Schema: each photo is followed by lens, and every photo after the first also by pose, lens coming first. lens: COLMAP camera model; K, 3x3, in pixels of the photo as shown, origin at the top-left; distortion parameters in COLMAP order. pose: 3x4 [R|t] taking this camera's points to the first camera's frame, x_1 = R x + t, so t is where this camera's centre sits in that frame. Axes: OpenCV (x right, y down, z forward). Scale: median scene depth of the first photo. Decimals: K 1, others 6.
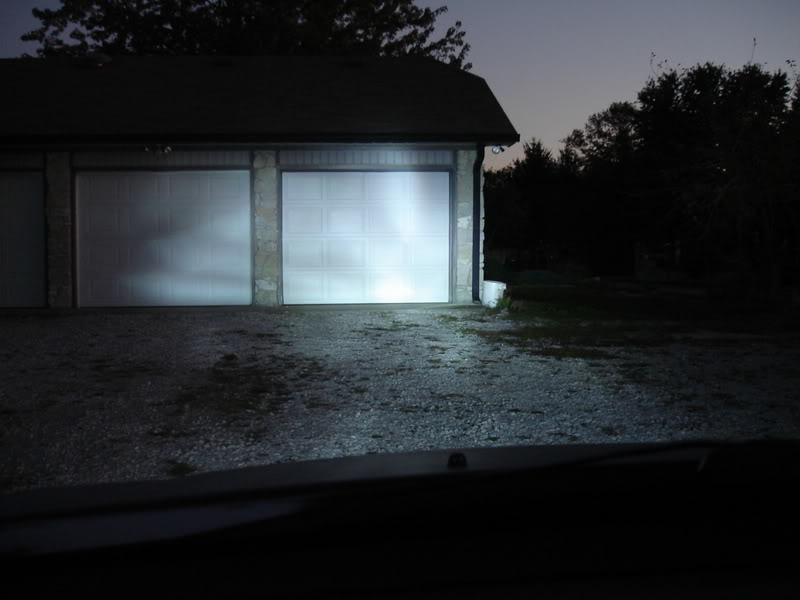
lens RADIAL K [[896.3, 0, 395.1], [0, 896.3, 290.0], [0, 0, 1]] dist [-0.105934, 0.000000]
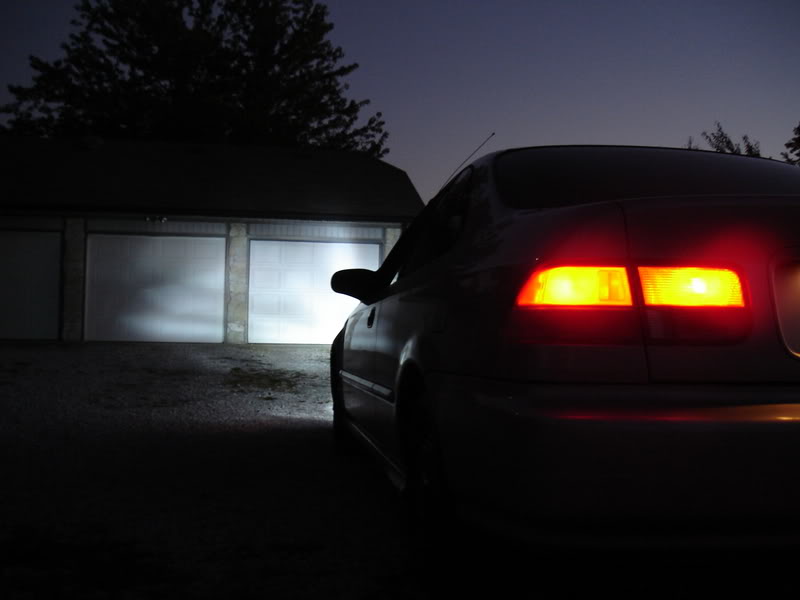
lens RADIAL K [[896.3, 0, 397.4], [0, 896.3, 301.9], [0, 0, 1]] dist [-0.105934, 0.000000]
pose [[0.993551, 0.027506, 0.110002, -0.055539], [-0.020704, 0.997830, -0.062507, 0.033326], [-0.111483, 0.059826, 0.991964, -0.300137]]
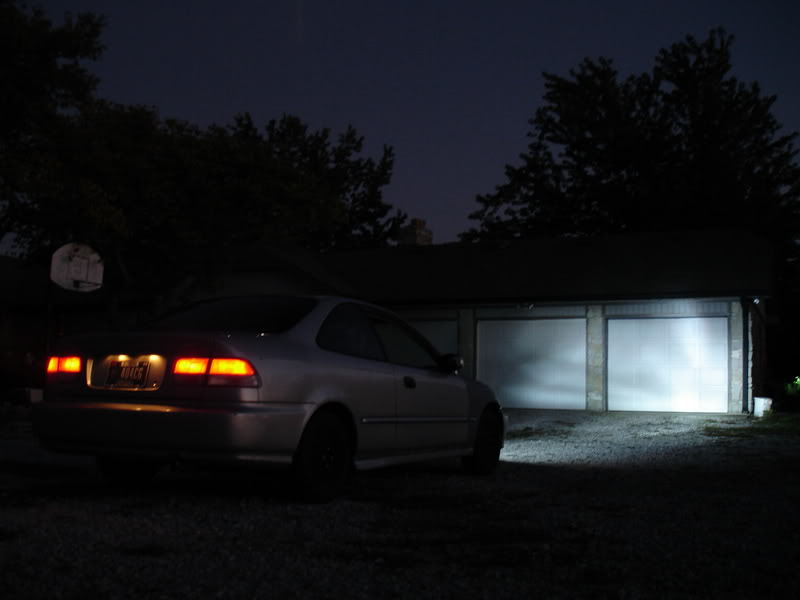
lens RADIAL K [[896.3, 0, 399.0], [0, 896.3, 297.5], [0, 0, 1]] dist [-0.105934, 0.000000]
pose [[0.868480, -0.025955, -0.495044, 0.303364], [-0.043555, 0.990771, -0.128358, 0.035458], [0.493807, 0.133038, 0.859334, -0.439098]]
